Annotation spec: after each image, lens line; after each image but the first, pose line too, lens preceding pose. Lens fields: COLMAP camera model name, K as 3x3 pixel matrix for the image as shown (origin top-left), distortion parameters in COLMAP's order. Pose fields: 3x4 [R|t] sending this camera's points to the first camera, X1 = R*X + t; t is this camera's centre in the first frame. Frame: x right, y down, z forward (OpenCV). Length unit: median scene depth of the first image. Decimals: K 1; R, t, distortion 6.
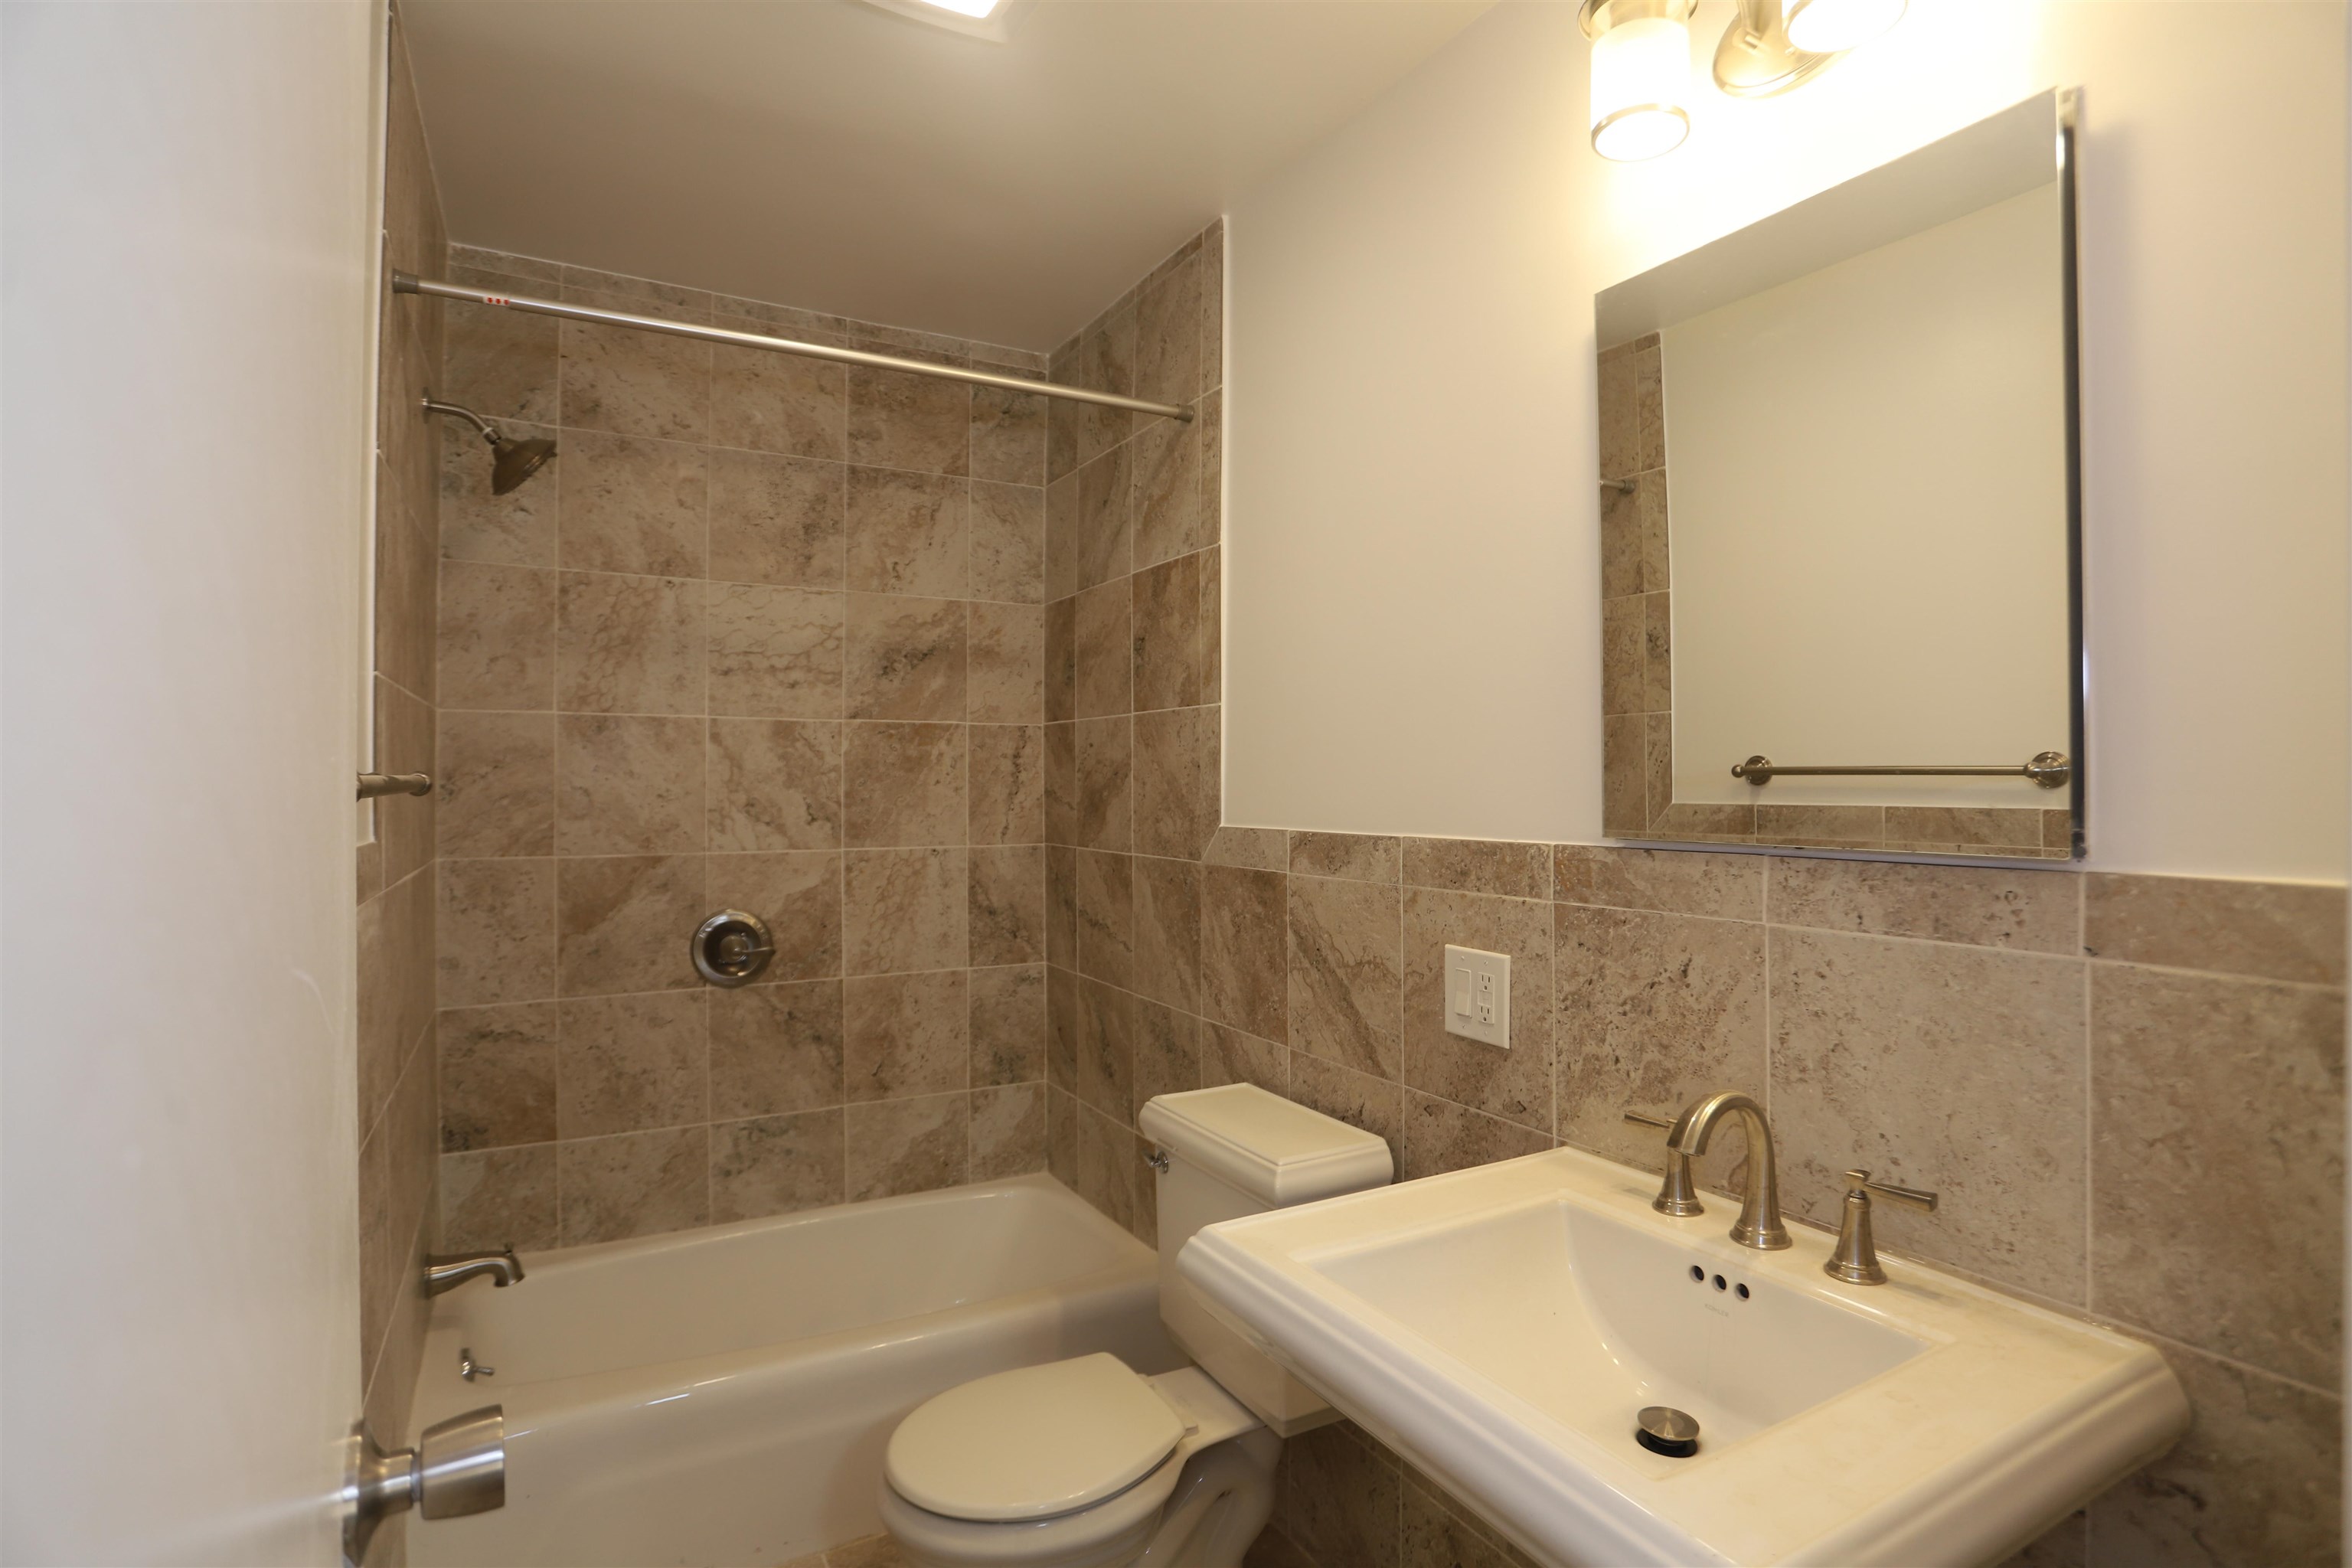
lens RADIAL K [[1175.6, 0, 1208.3], [0, 1175.6, 779.6], [0, 0, 1]] dist [-0.077014, 0.037507]
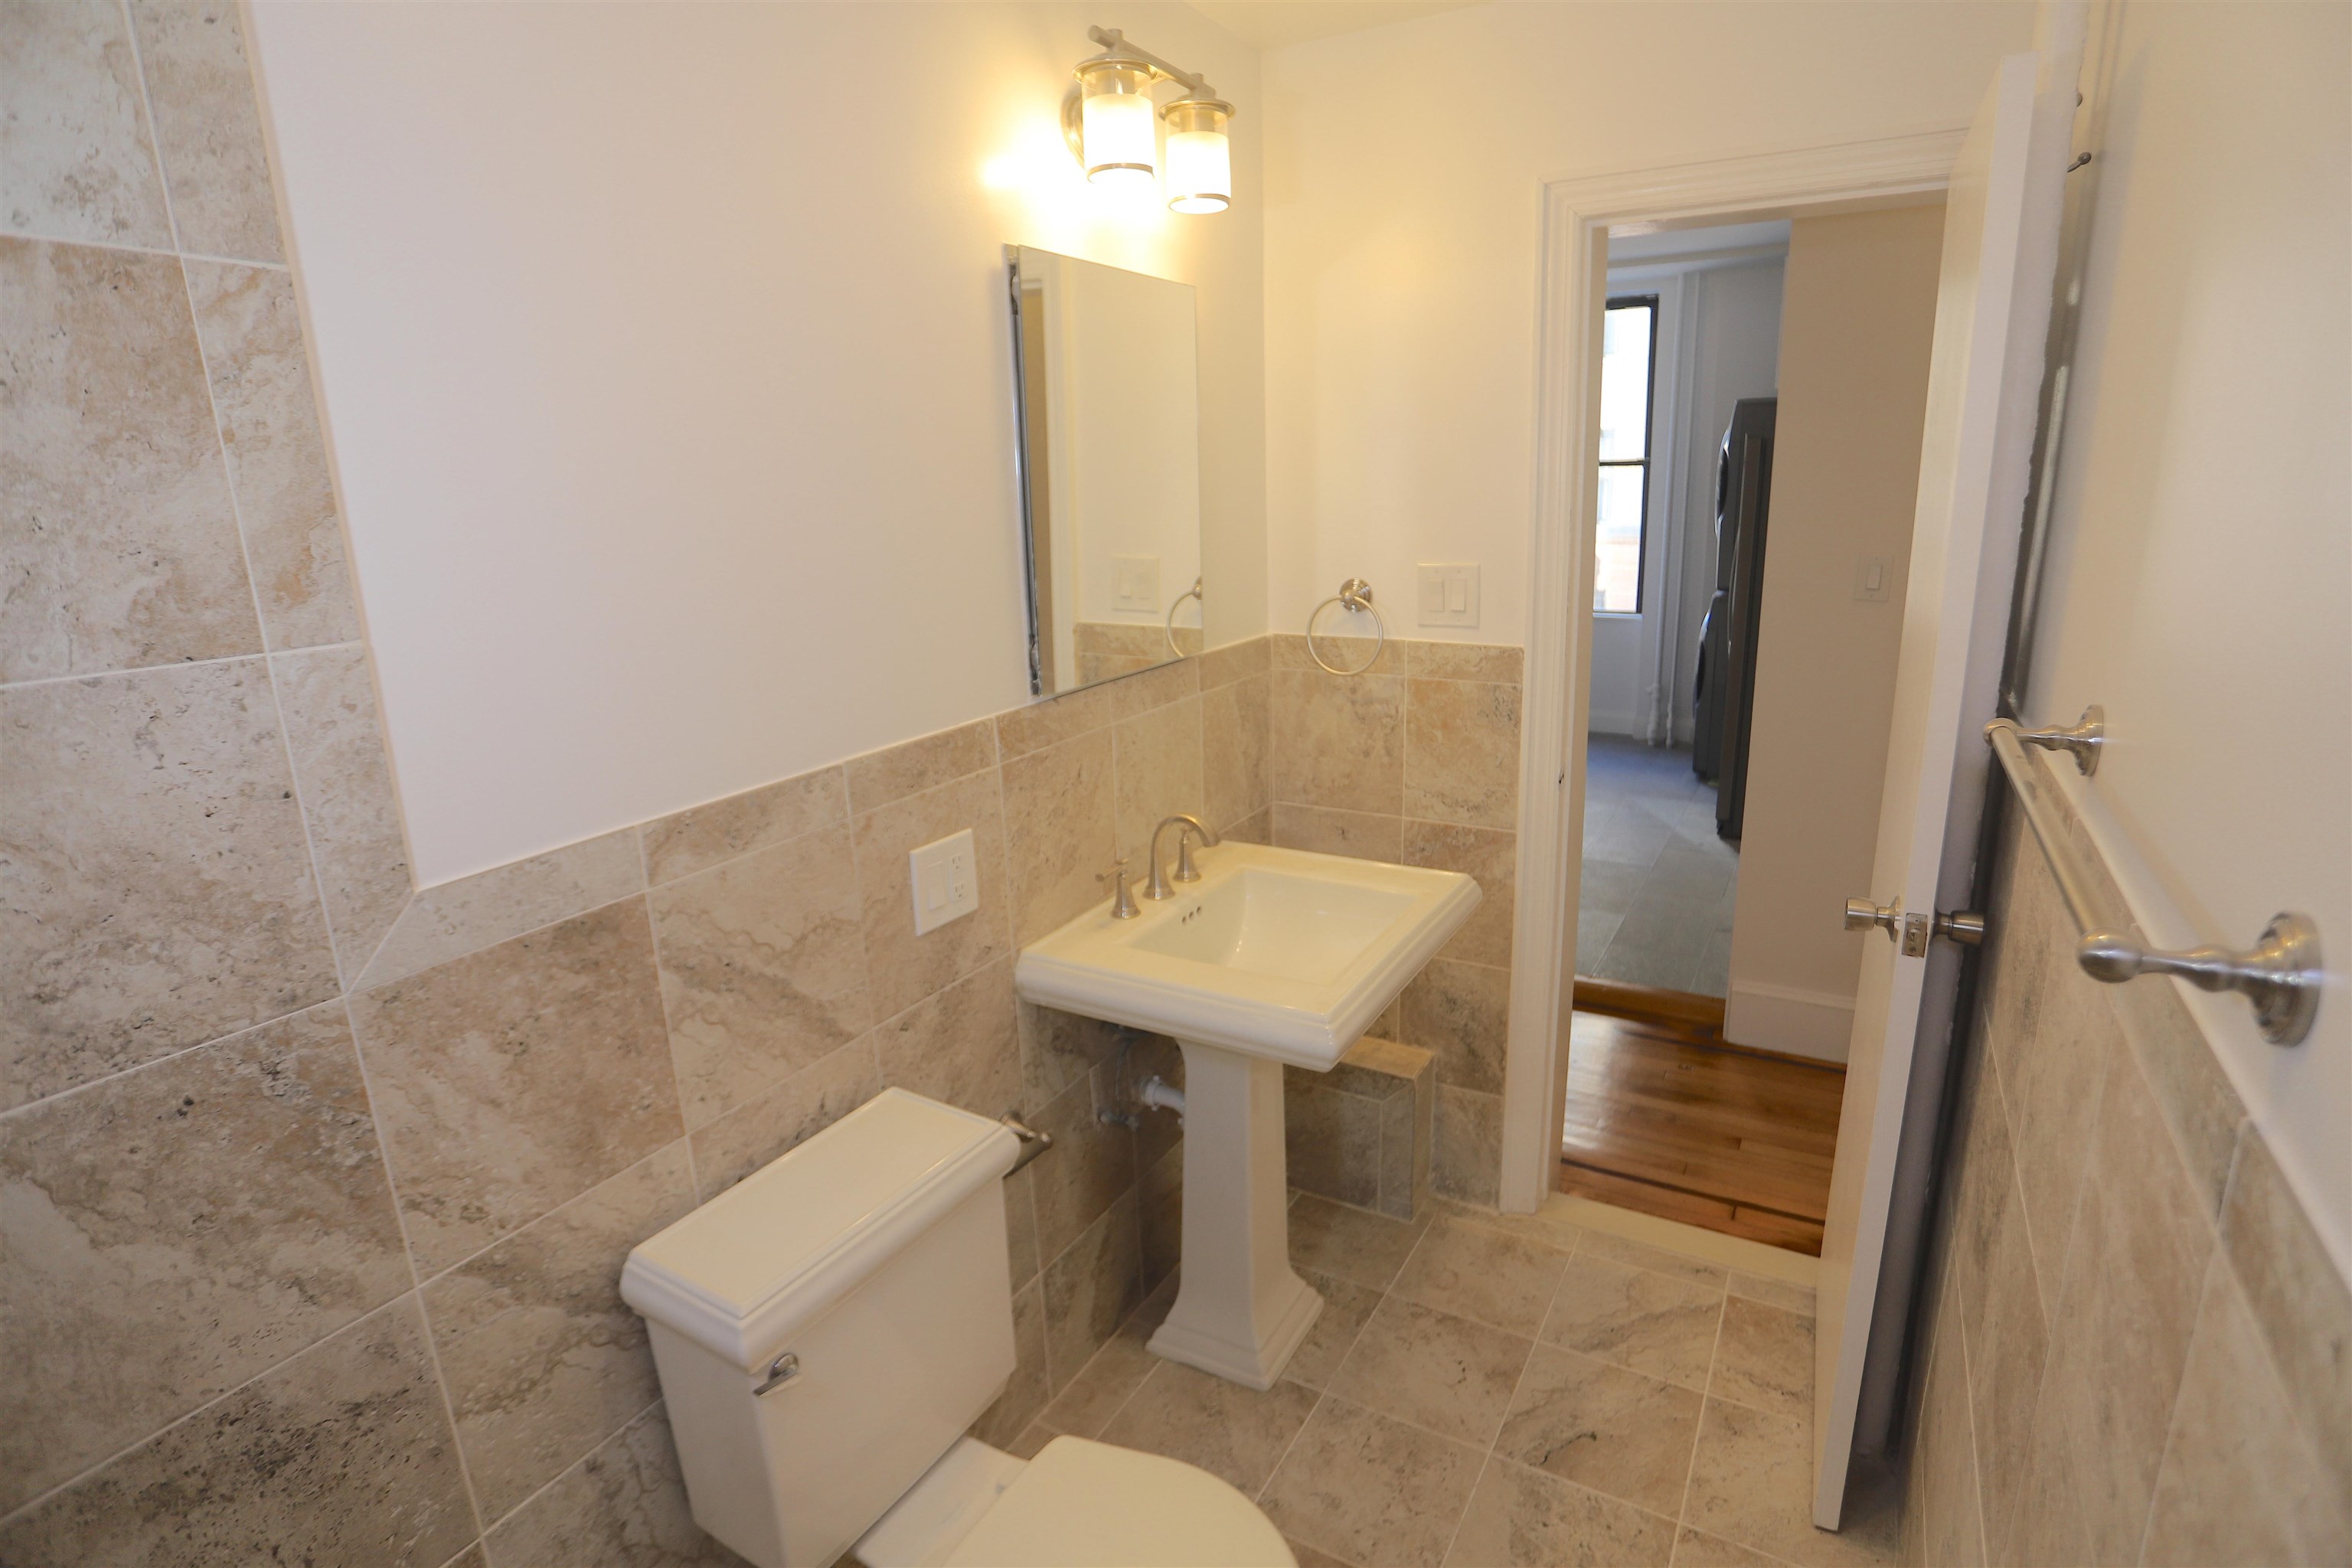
lens RADIAL K [[1175.6, 0, 1208.3], [0, 1175.6, 779.6], [0, 0, 1]] dist [-0.077014, 0.037507]
pose [[-0.508095, -0.202727, 0.837103, -0.518491], [0.026317, 0.967797, 0.250352, -0.110350], [-0.860899, 0.149233, -0.486398, 0.898610]]
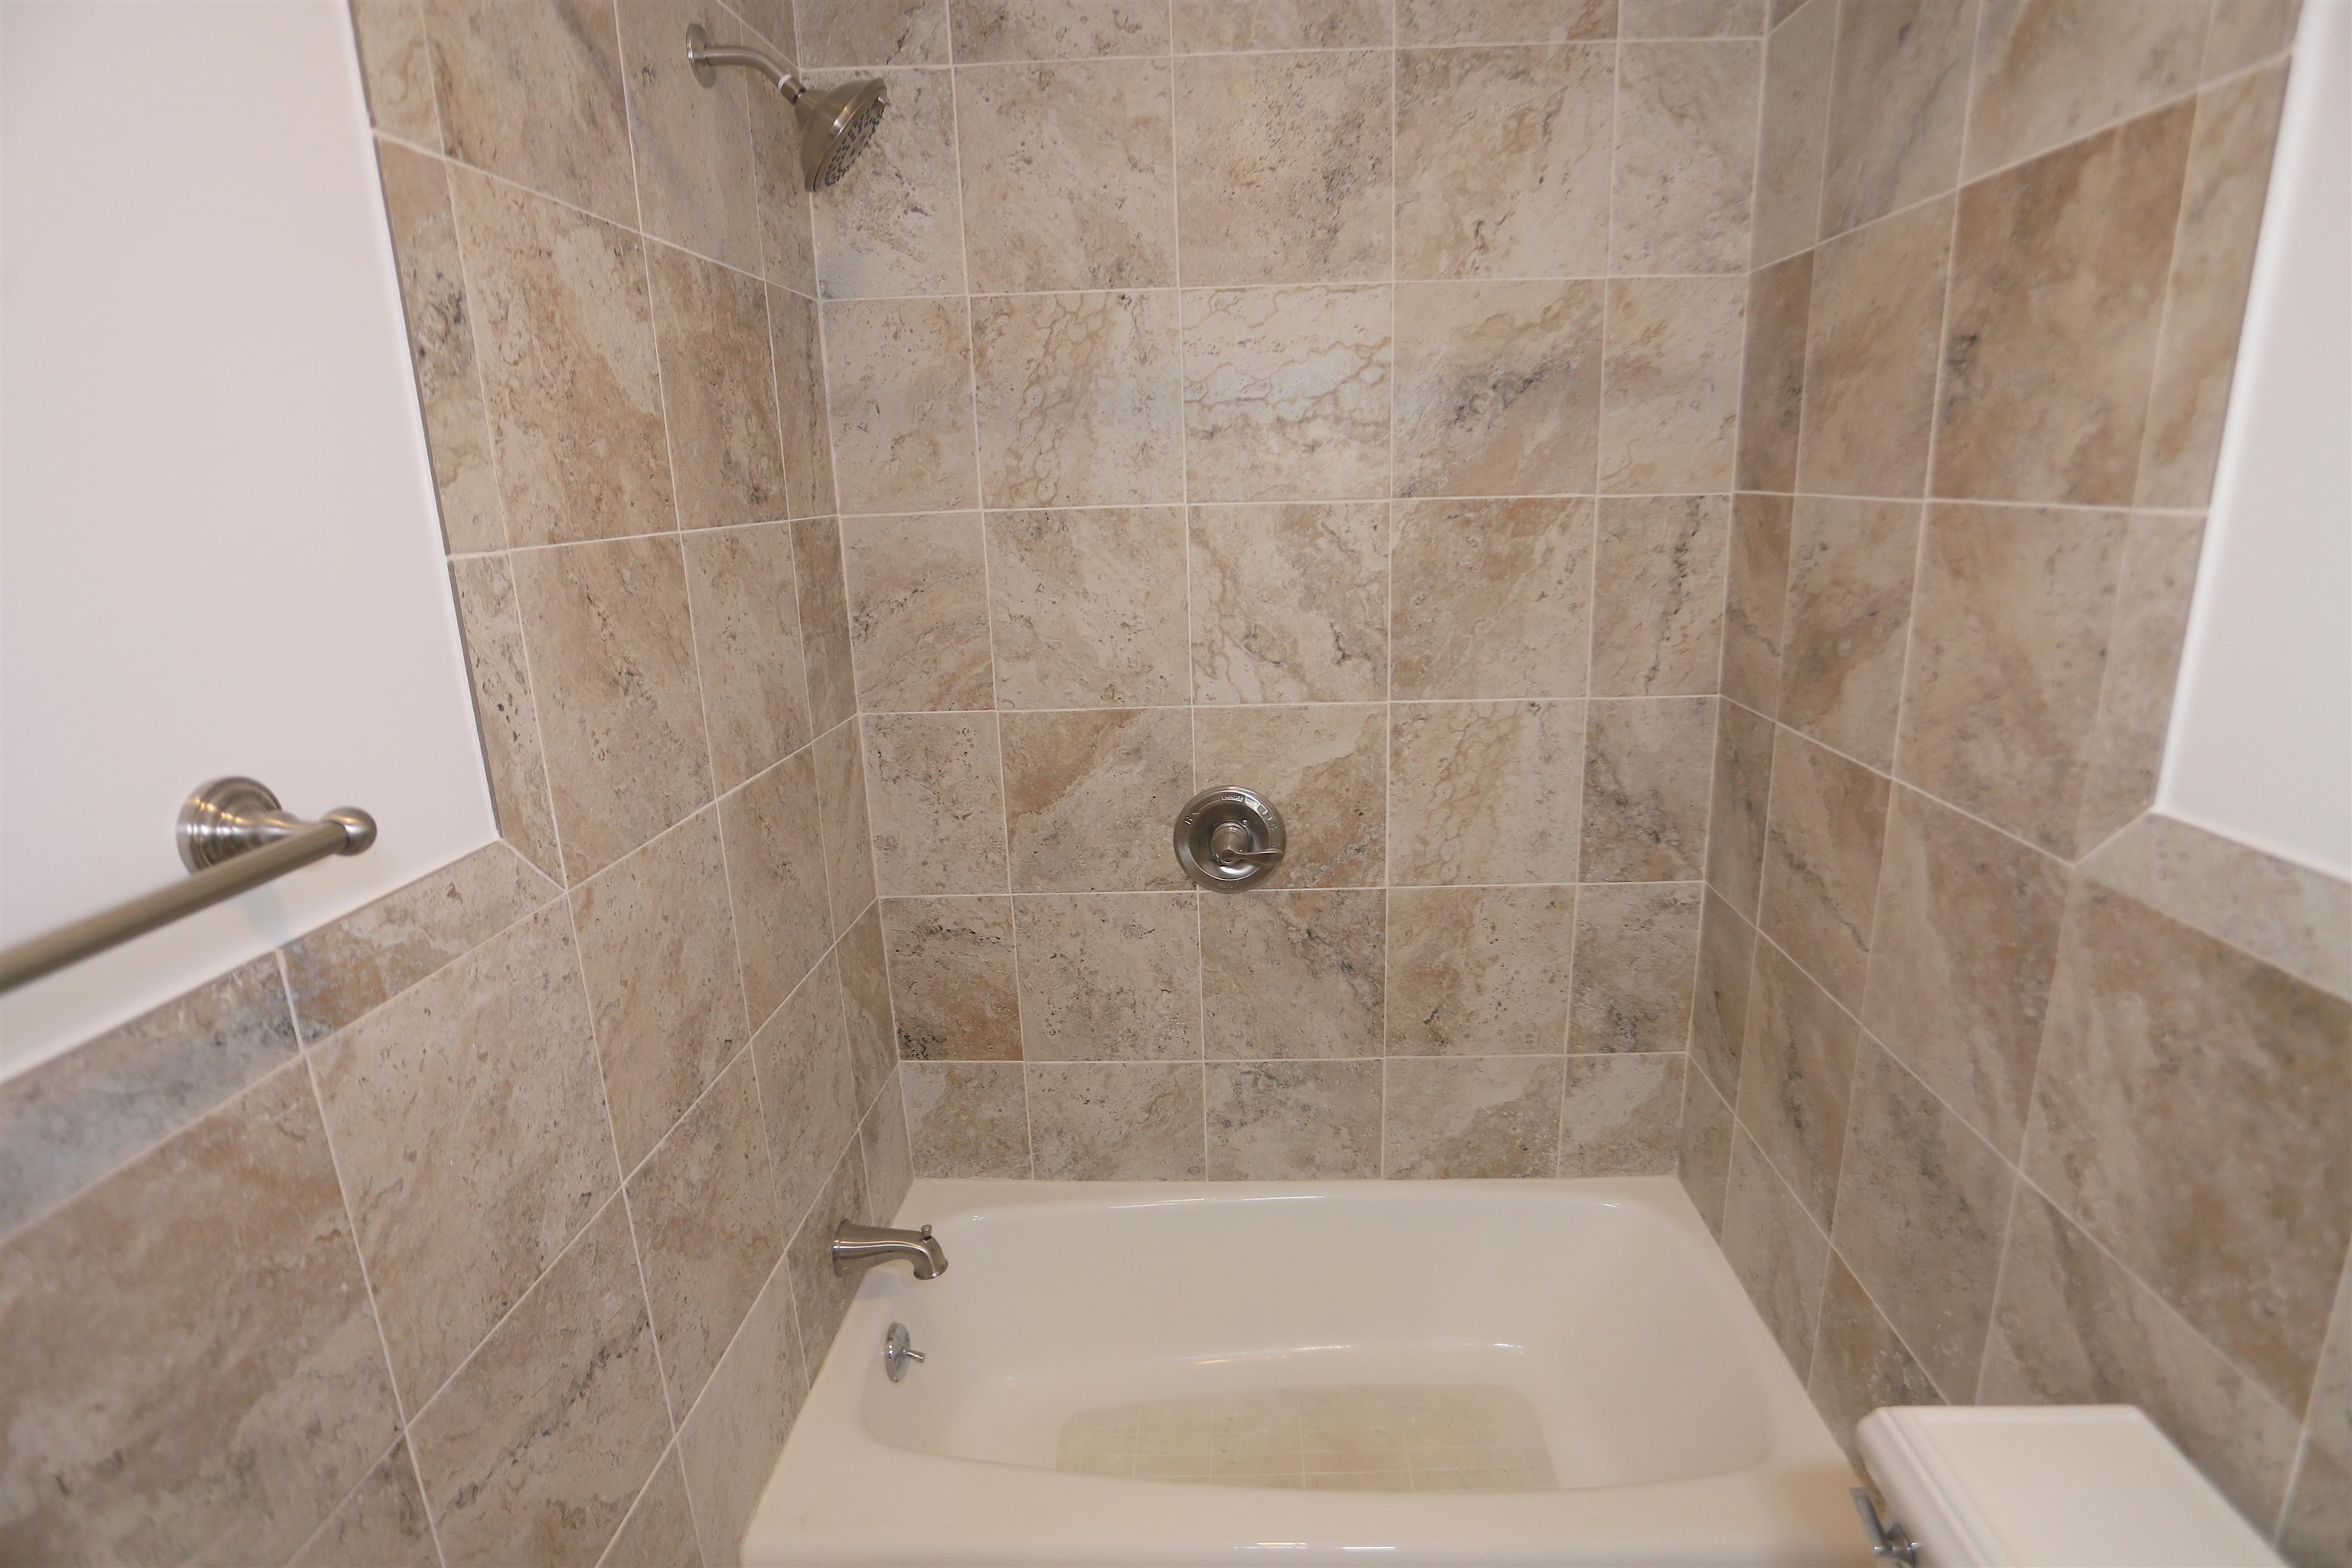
lens RADIAL K [[1166.9, 0, 1203.8], [0, 1166.9, 783.0], [0, 0, 1]] dist [-0.077978, 0.036148]
pose [[0.846856, 0.114304, -0.519393, -0.066650], [0.029190, 0.965167, 0.260001, -0.080831], [0.531020, -0.235344, 0.814022, 0.472204]]
